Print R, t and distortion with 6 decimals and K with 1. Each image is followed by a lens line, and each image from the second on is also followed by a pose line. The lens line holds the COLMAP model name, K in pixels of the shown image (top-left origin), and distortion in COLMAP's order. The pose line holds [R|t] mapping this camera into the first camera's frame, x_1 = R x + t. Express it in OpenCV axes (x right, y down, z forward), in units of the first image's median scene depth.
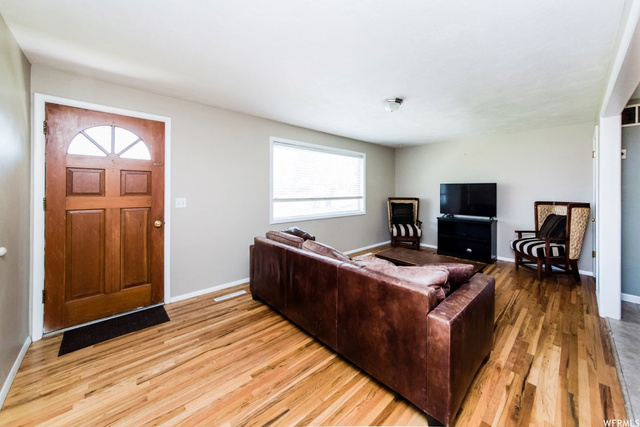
lens RADIAL K [[244.0, 0, 340.2], [0, 244.0, 183.6], [0, 0, 1]] dist [0.000272, 0.000034]
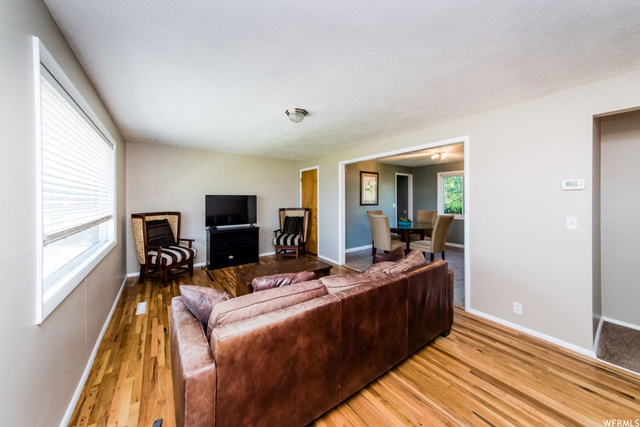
lens RADIAL K [[223.9, 0, 321.6], [0, 223.9, 198.6], [0, 0, 1]] dist [-0.000920, -0.000067]
pose [[0.166526, -0.004057, 0.986029, -0.490959], [-0.019250, 0.999788, 0.007365, 0.000250], [-0.985849, -0.020207, 0.166413, 0.582725]]
